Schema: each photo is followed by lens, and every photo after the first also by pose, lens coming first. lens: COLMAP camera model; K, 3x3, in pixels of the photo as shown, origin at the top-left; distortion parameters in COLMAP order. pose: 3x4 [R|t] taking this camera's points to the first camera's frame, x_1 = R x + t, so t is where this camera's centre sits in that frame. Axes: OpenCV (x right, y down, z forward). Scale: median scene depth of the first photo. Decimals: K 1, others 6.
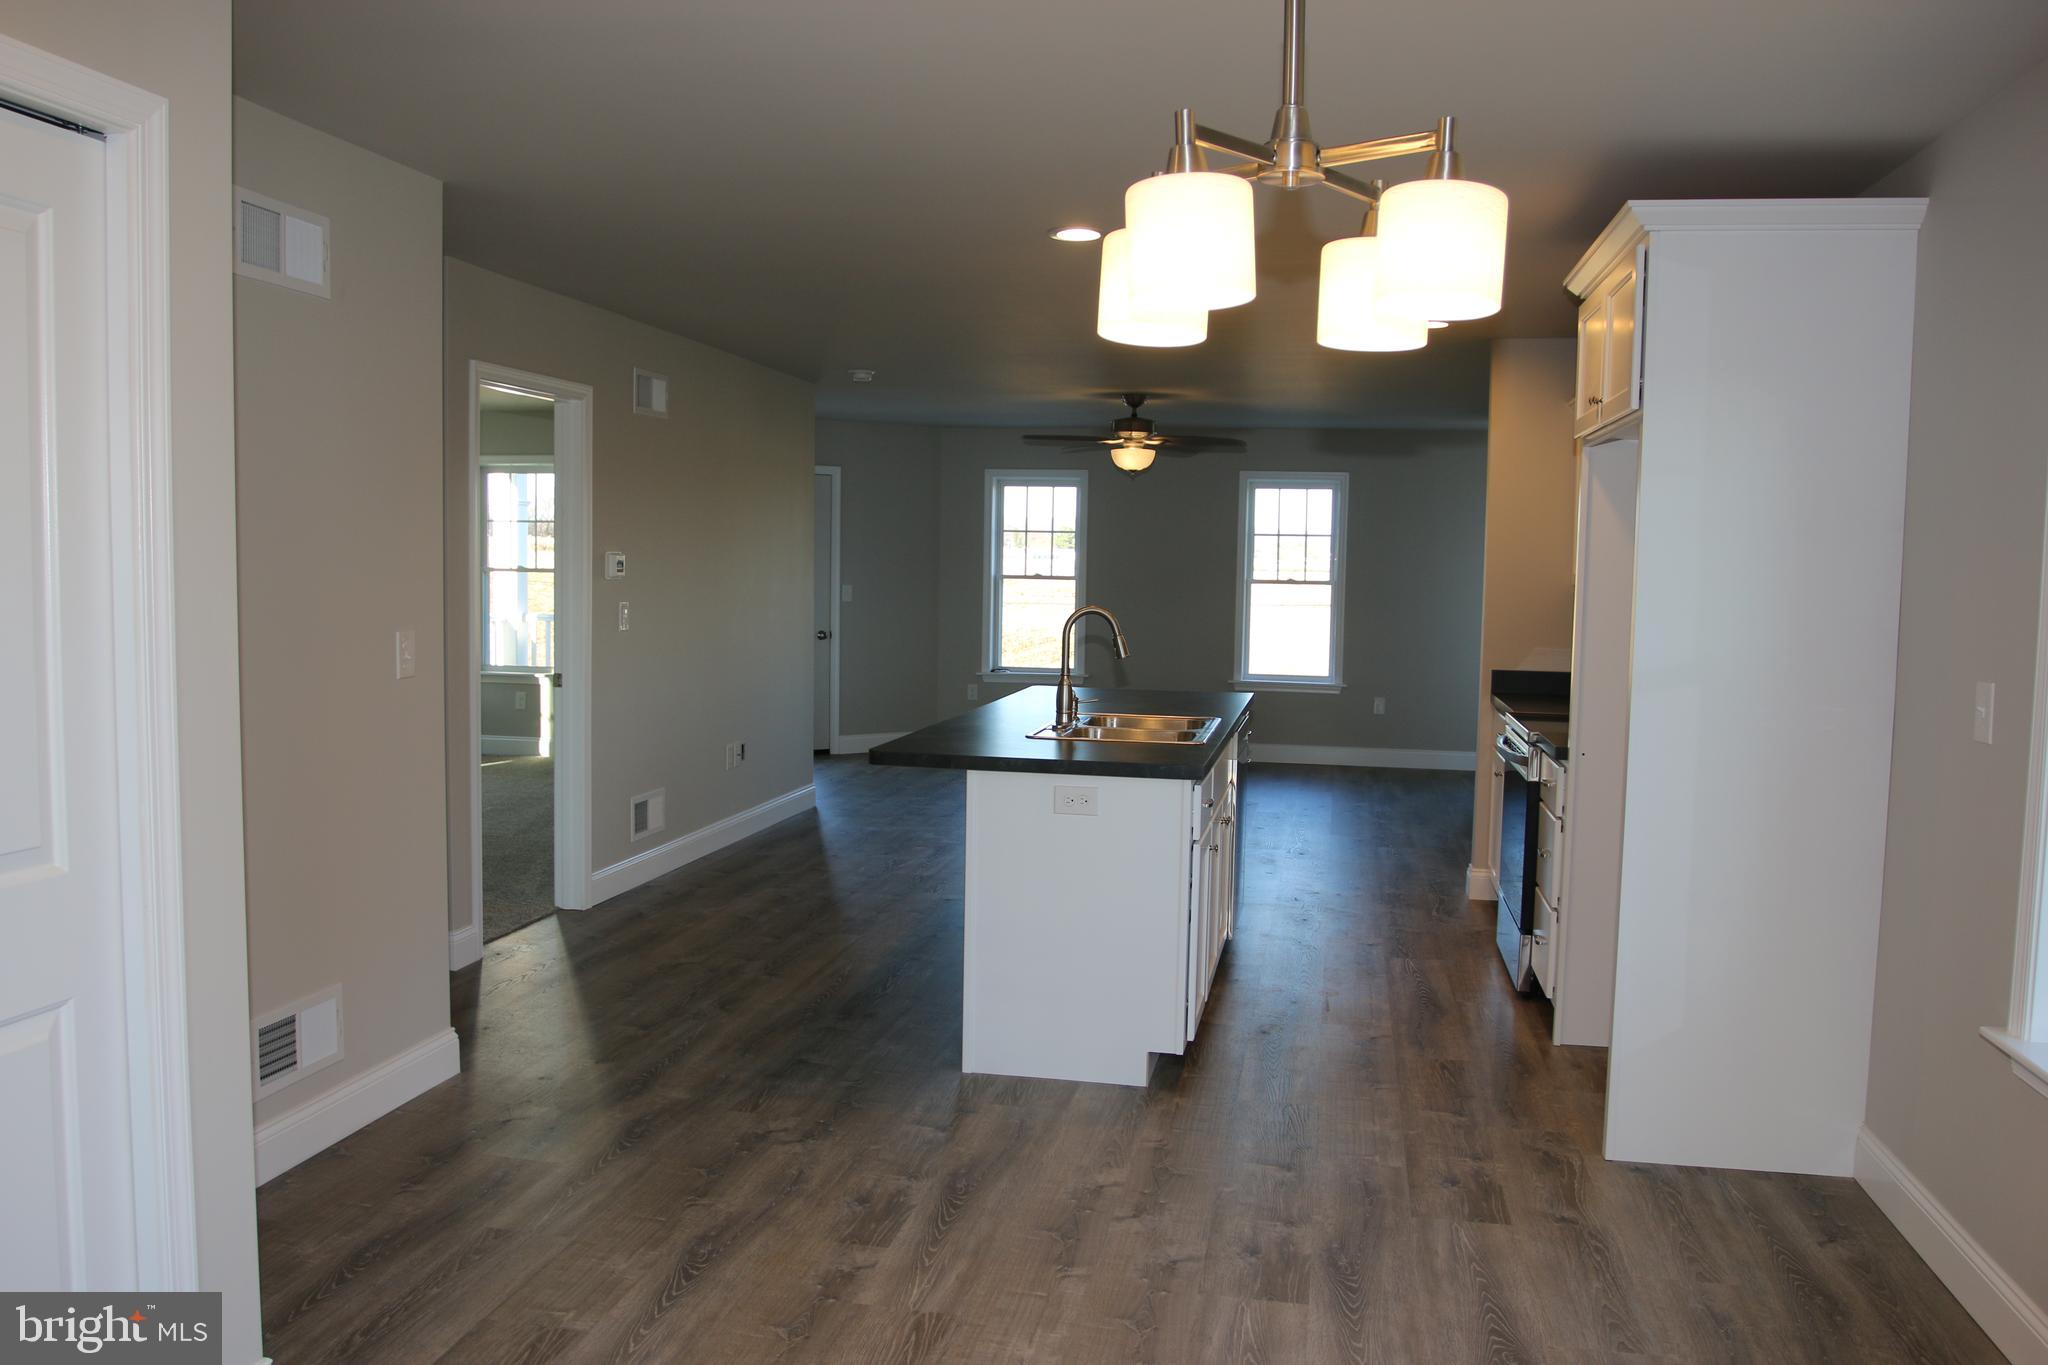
lens RADIAL K [[1597.0, 0, 1024.0], [0, 1597.0, 682.5], [0, 0, 1]] dist [-0.097127, 0.064649]
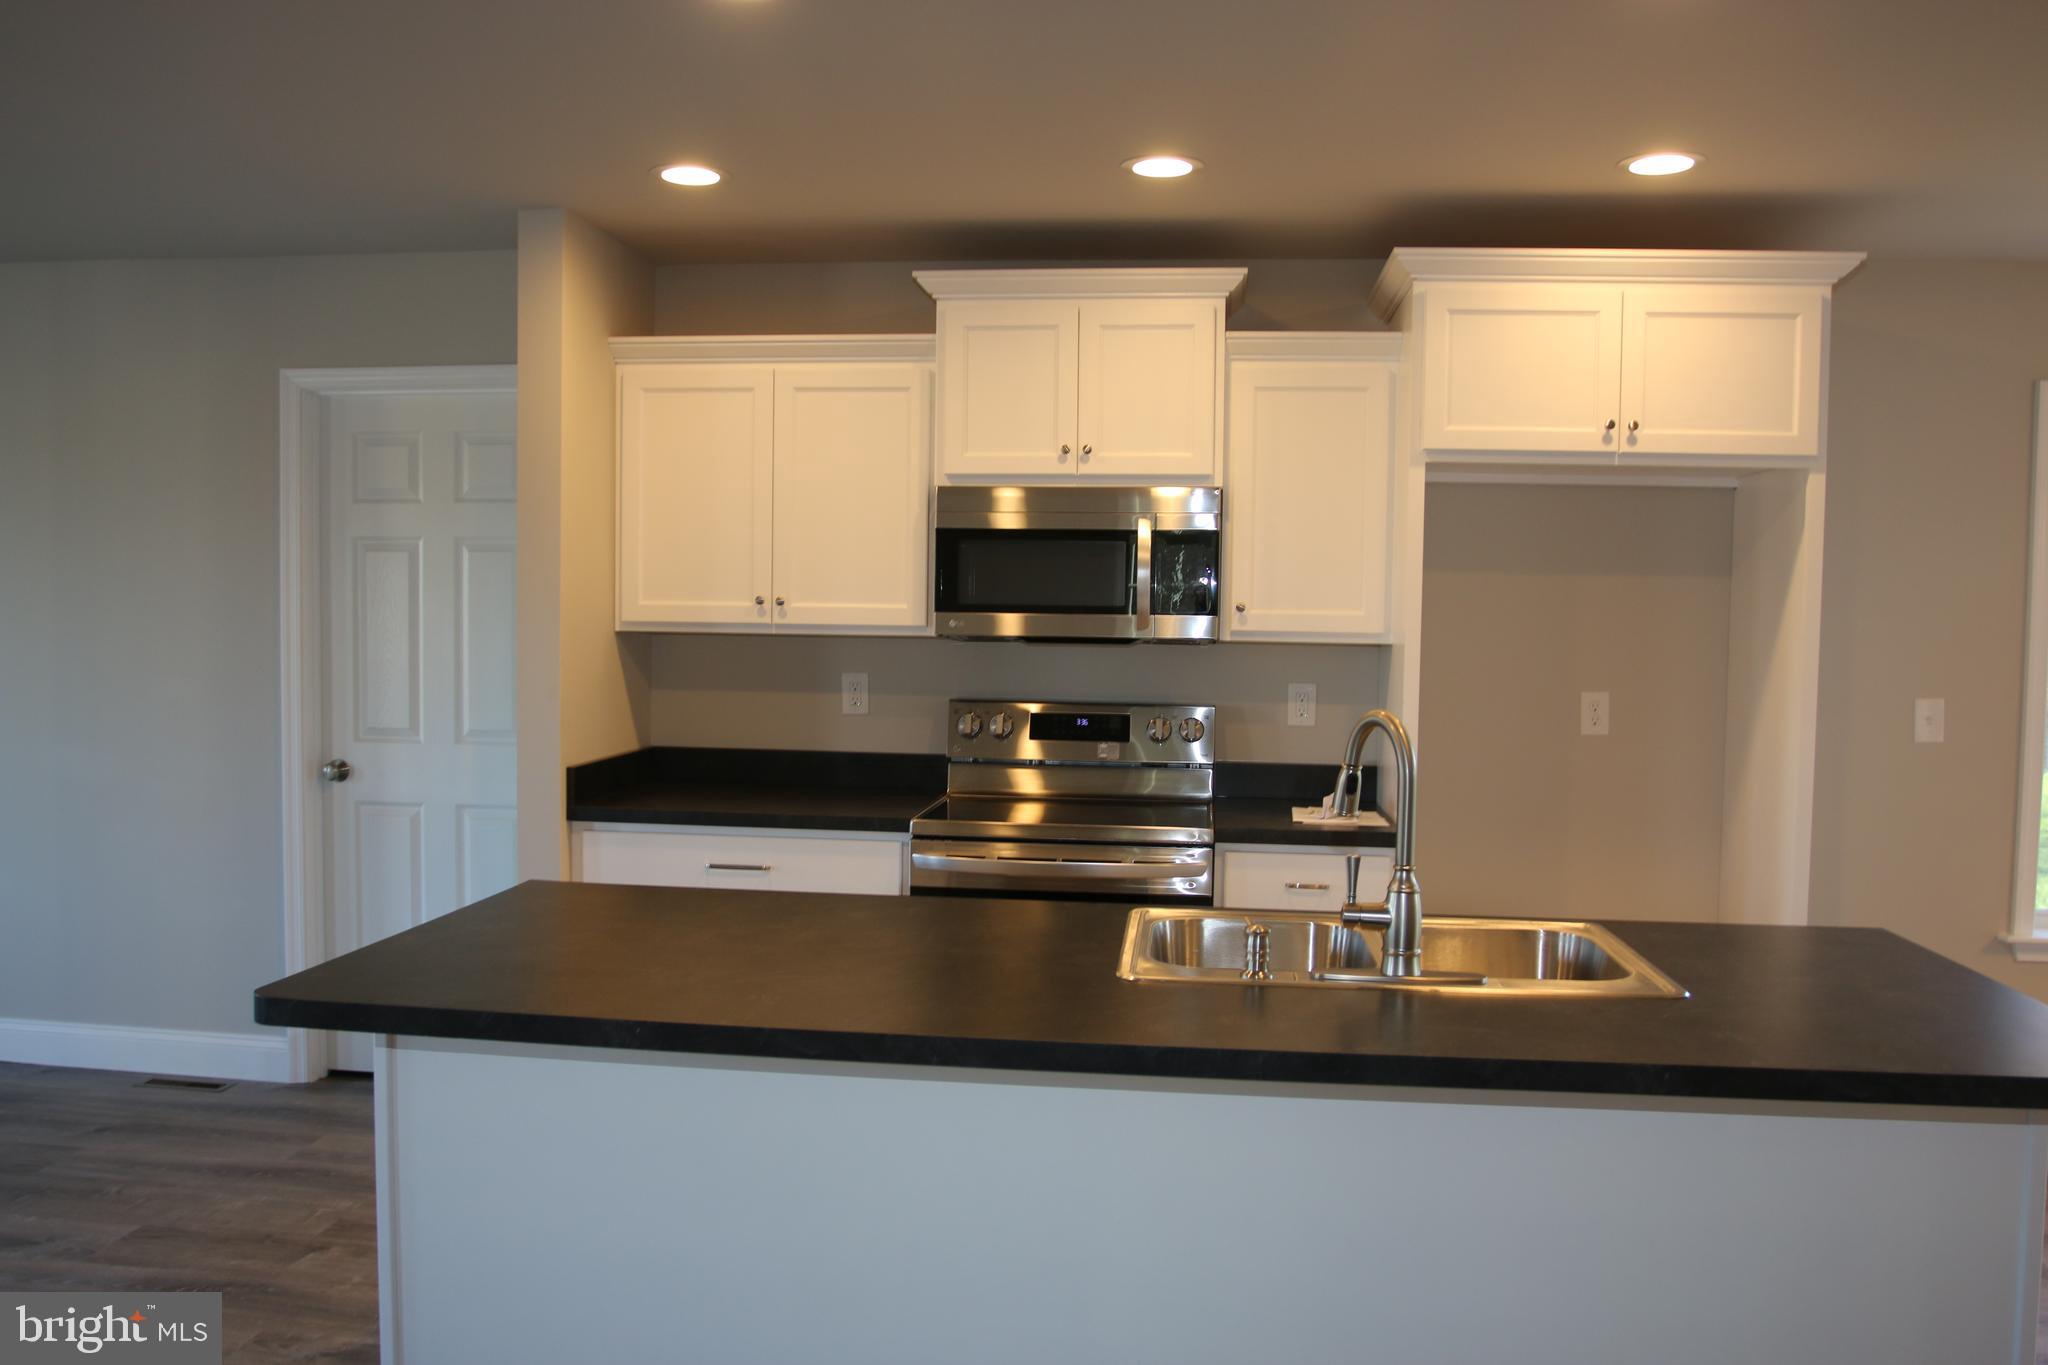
lens RADIAL K [[1597.0, 0, 1024.0], [0, 1597.0, 682.5], [0, 0, 1]] dist [-0.097127, 0.064649]
pose [[-0.082374, -0.068903, 0.994217, -0.440180], [0.056834, 0.995659, 0.073712, -0.104067], [-0.994980, 0.062577, -0.078100, 1.235047]]
